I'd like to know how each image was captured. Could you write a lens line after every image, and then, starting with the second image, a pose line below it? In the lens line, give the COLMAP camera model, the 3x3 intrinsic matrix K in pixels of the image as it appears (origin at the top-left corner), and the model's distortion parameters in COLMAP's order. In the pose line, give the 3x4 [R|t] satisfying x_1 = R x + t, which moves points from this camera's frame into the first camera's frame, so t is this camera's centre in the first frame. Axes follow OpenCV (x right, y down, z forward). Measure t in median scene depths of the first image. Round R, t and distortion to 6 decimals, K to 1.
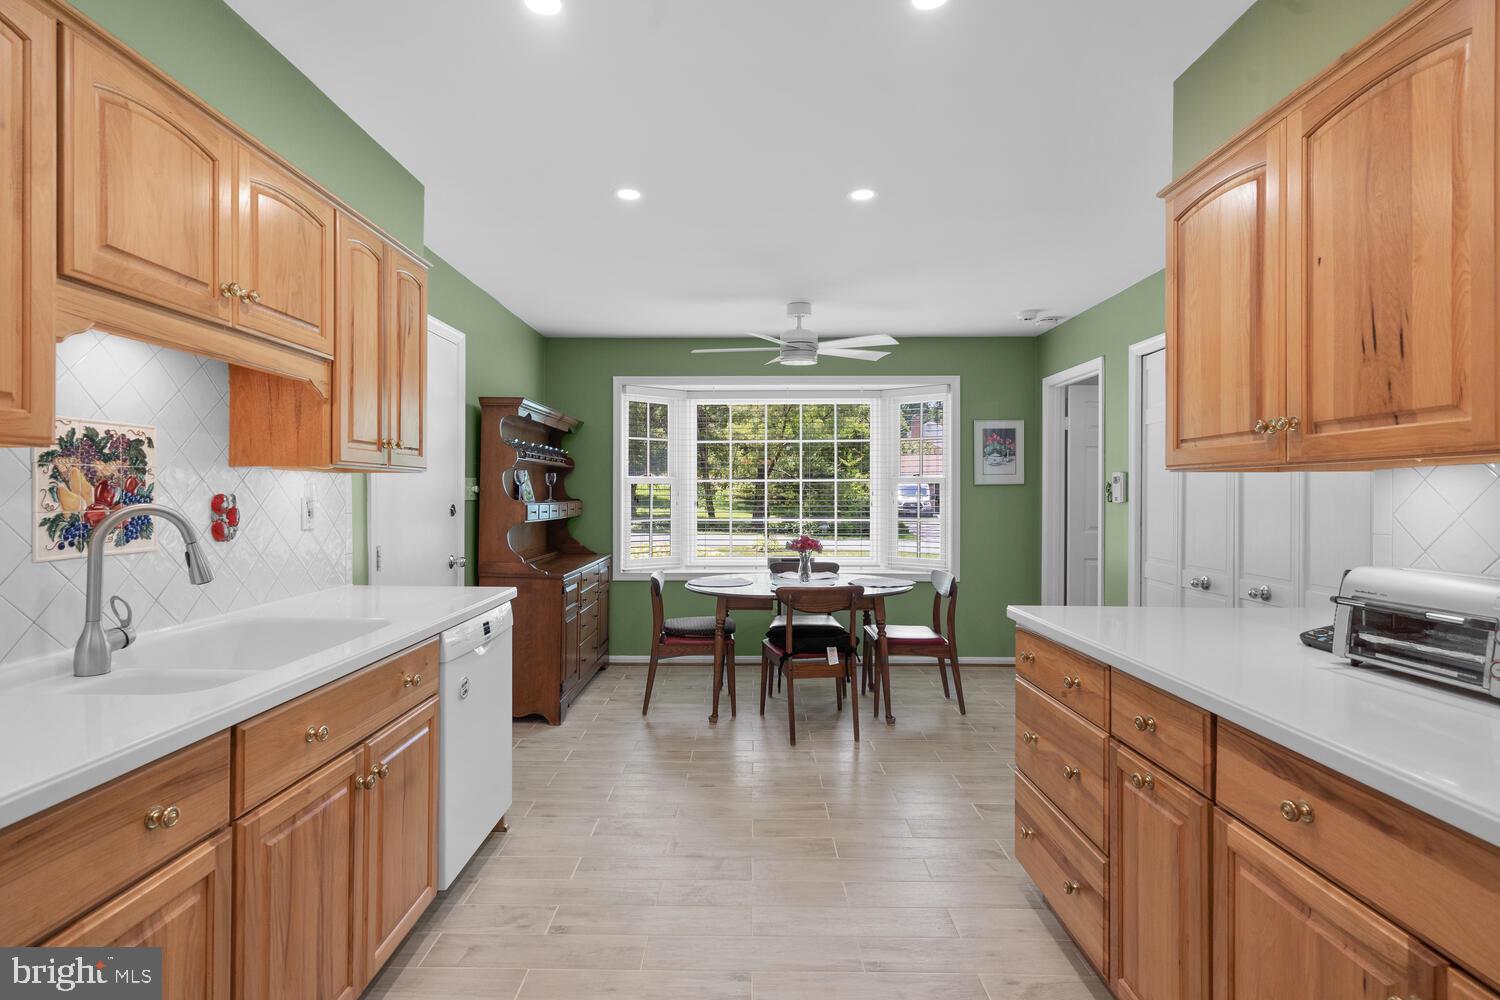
lens RADIAL K [[736.7, 0, 754.6], [0, 736.7, 492.5], [0, 0, 1]] dist [-0.000209, 0.000007]
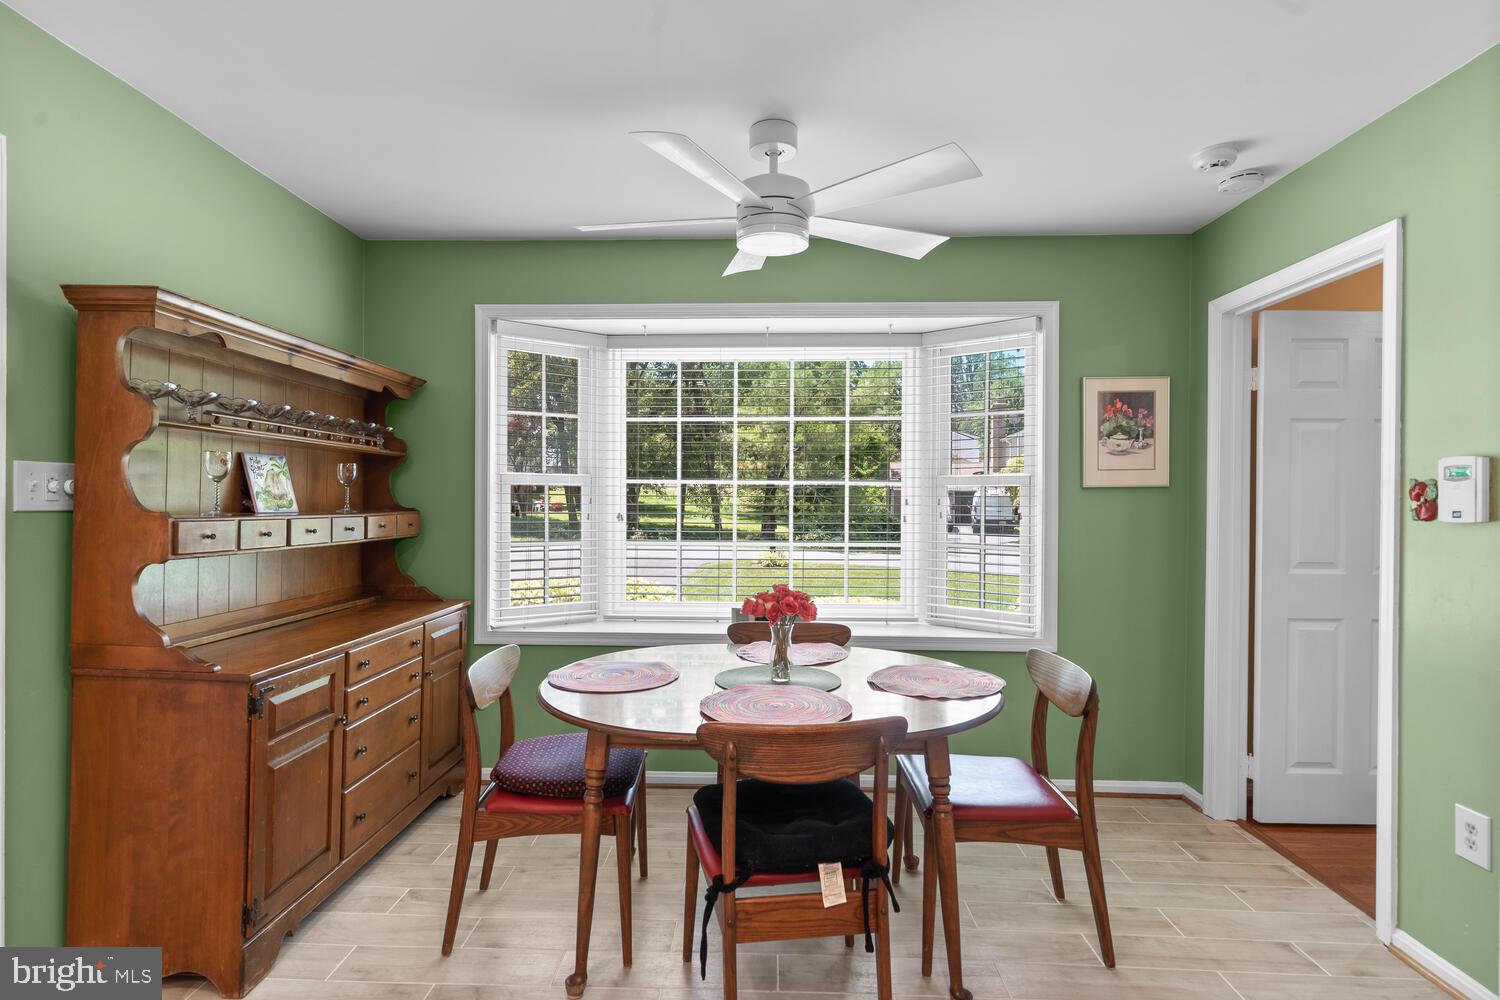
lens RADIAL K [[714.3, 0, 750.0], [0, 714.3, 500.0], [0, 0, 1]] dist [0.000360, 0.000061]
pose [[0.999565, 0.004401, -0.029152, 0.050539], [-0.004473, 0.999987, -0.002379, 0.002262], [0.029141, 0.002509, 0.999572, 0.428935]]
